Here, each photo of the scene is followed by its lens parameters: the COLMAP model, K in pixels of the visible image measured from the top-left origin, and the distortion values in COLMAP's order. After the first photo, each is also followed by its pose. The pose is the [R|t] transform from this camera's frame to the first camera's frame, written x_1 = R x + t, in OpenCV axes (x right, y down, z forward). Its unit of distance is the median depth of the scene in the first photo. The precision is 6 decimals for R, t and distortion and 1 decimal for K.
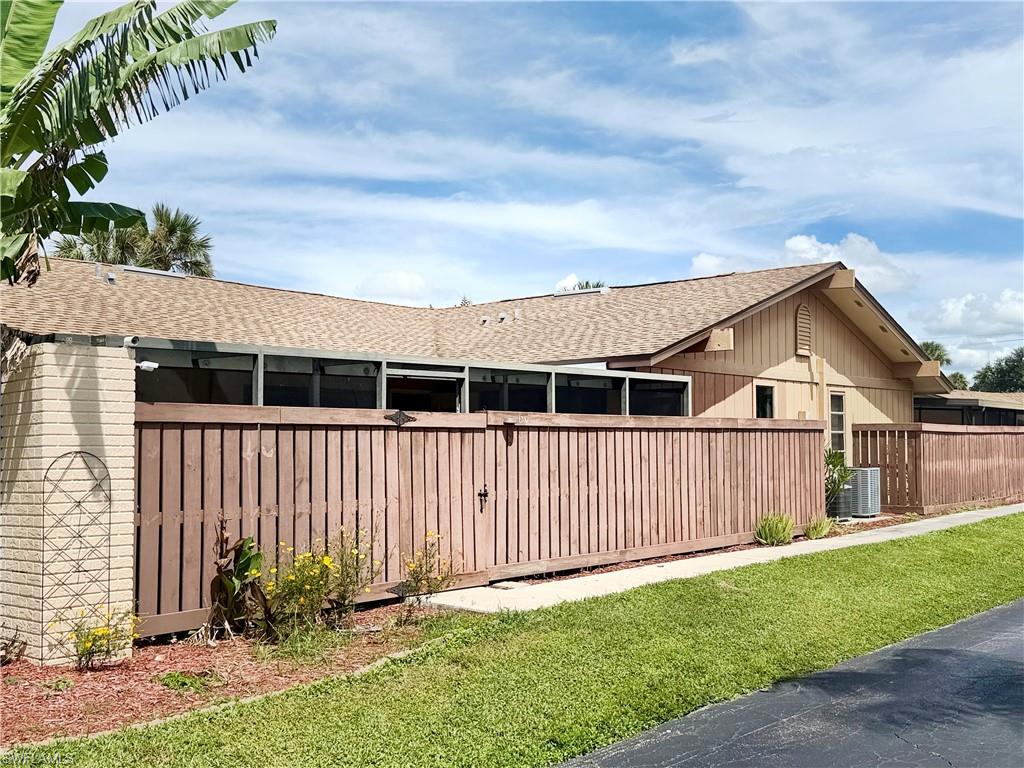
lens RADIAL K [[1039.0, 0, 512.0], [0, 1039.0, 384.0], [0, 0, 1]] dist [0.141651, -0.234255]
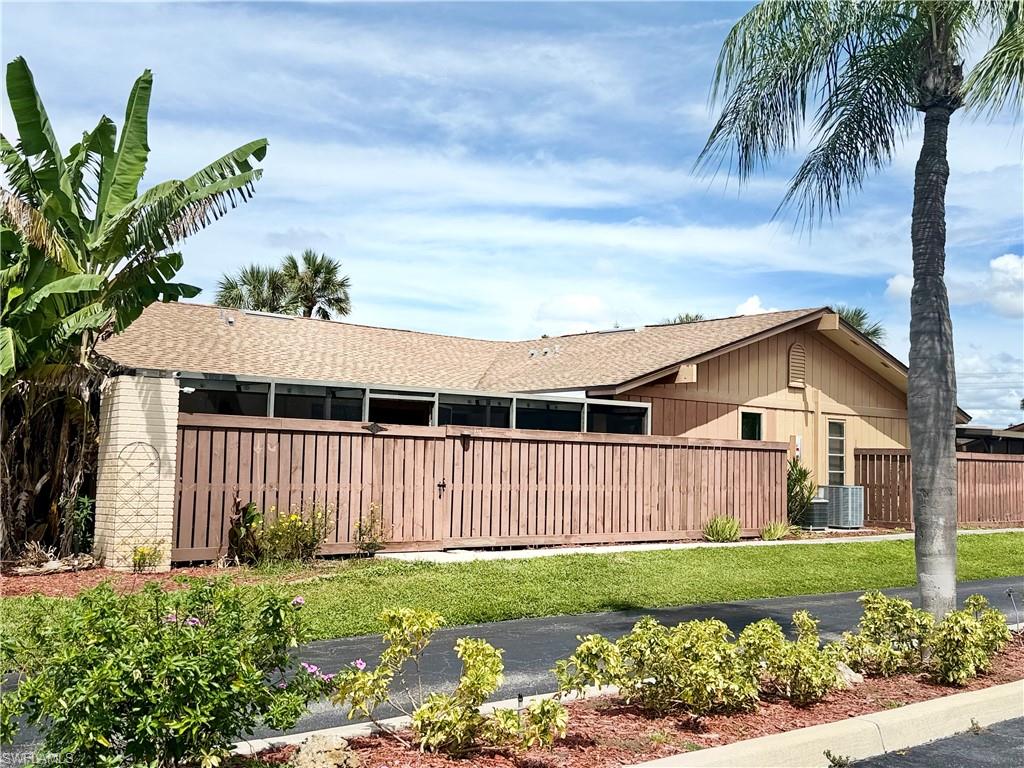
lens RADIAL K [[1039.0, 0, 512.0], [0, 1039.0, 384.0], [0, 0, 1]] dist [0.141651, -0.234255]
pose [[0.984733, 0.014485, -0.173465, 0.226750], [-0.018346, 0.999618, -0.020677, -0.001421], [0.173099, 0.023544, 0.984623, -0.263075]]
